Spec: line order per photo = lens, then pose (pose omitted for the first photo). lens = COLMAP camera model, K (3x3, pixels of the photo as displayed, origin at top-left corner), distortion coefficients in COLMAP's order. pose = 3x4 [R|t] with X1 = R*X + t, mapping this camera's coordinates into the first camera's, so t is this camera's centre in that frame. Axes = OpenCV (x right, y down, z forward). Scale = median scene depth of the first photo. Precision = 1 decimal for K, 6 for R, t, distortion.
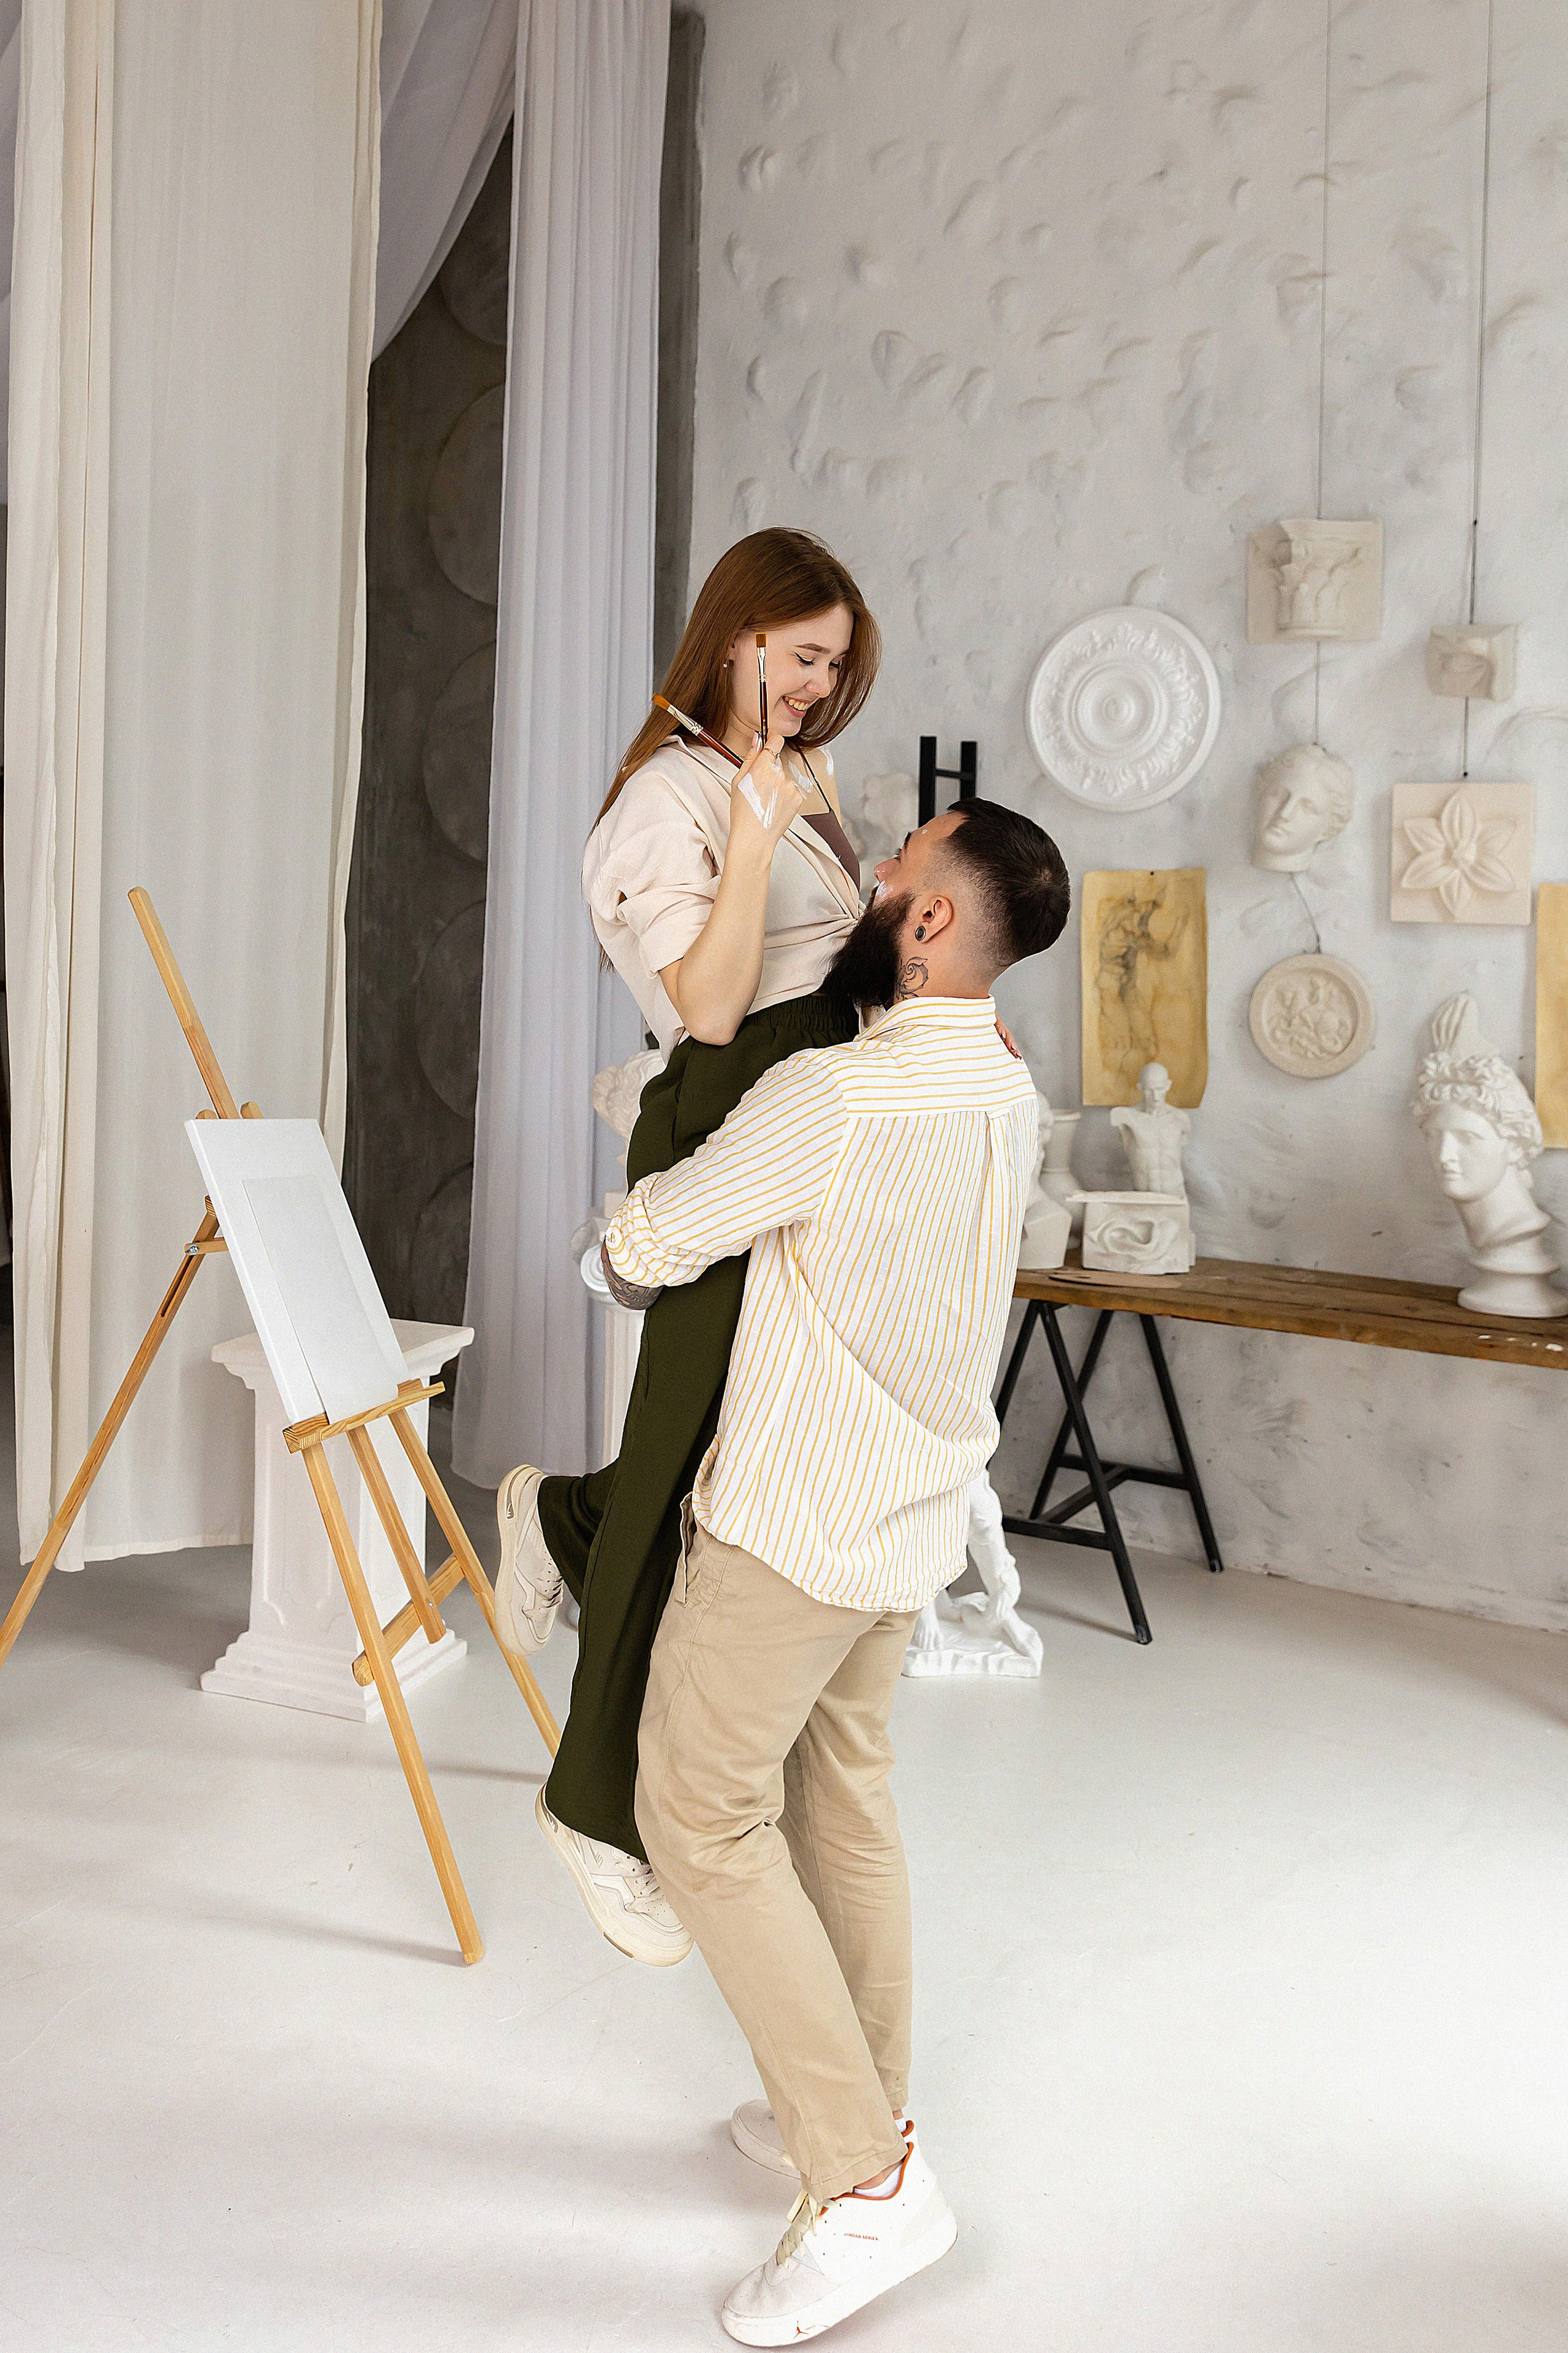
lens RADIAL K [[1843.7, 0, 800.9], [0, 1843.7, 895.5], [0, 0, 1]] dist [0.029694, -0.008142]
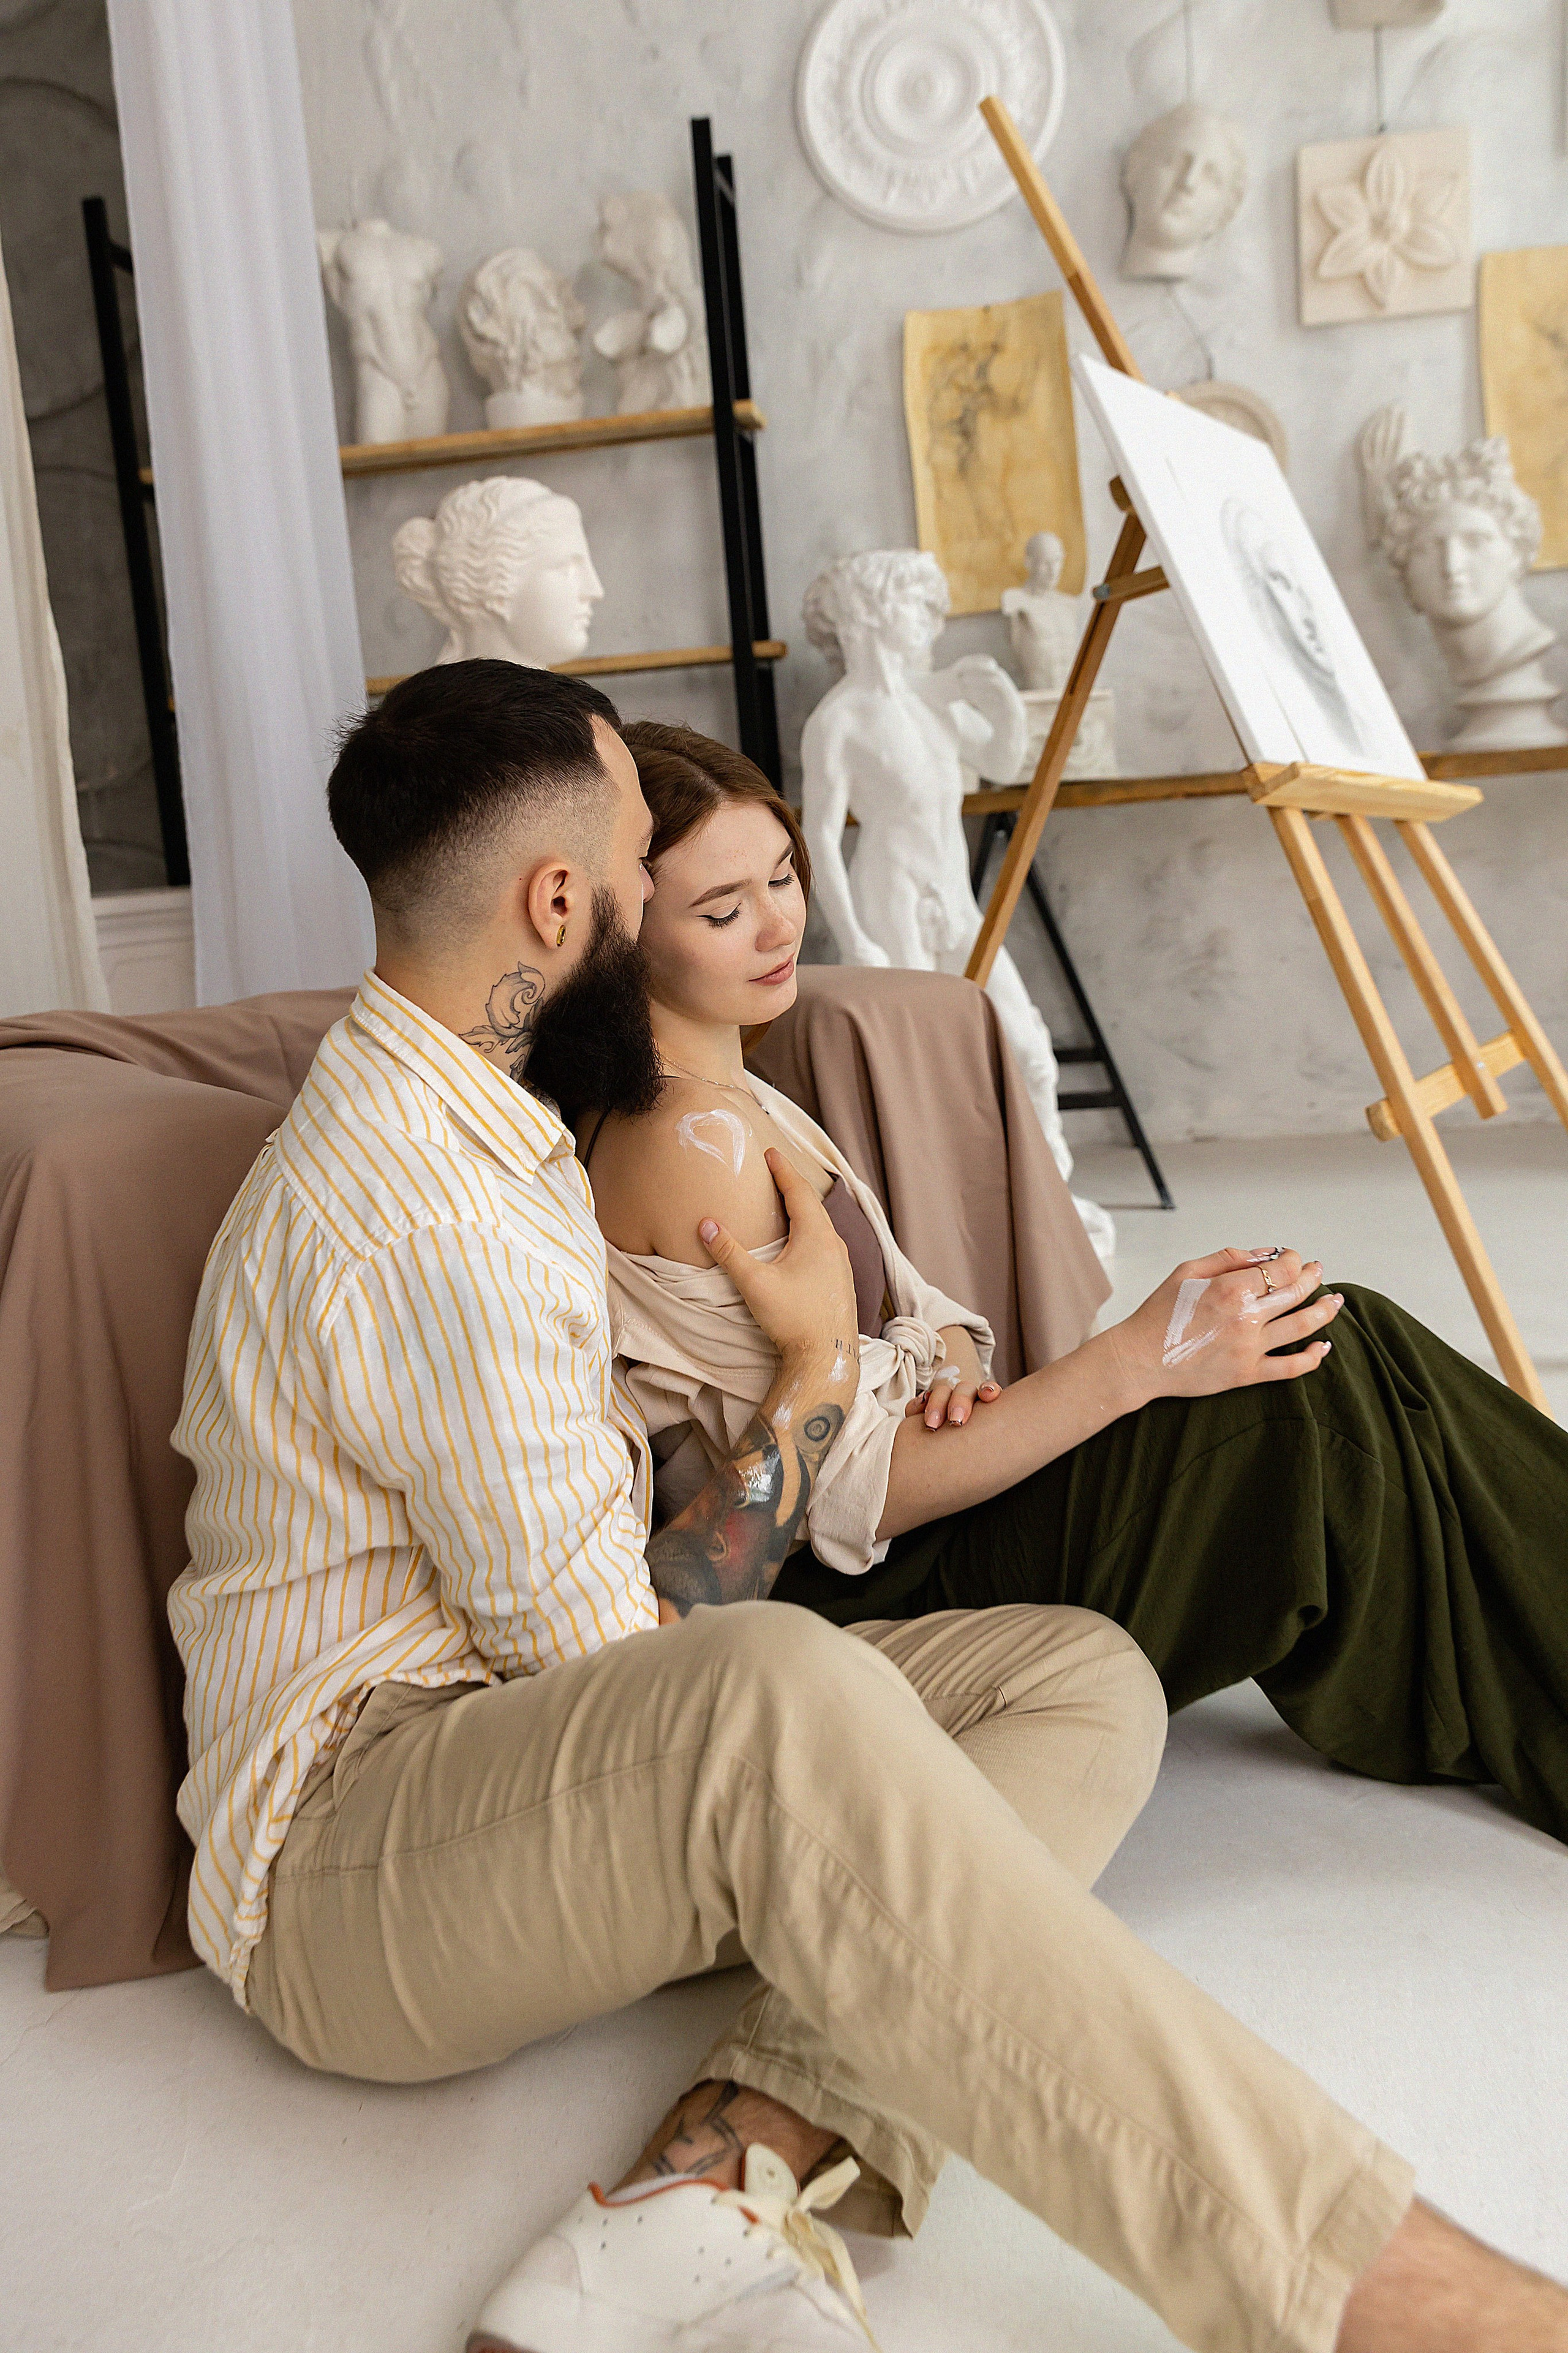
lens RADIAL K [[1739.4, 0, 688.1], [0, 1739.4, 1044.3], [0, 0, 1]] dist [-0.039330, 0.021364]
pose [[0.931834, -0.145987, 0.332225, -0.225962], [0.098240, 0.982809, 0.156320, 0.175041], [-0.349334, -0.113027, 0.930156, 0.341936]]
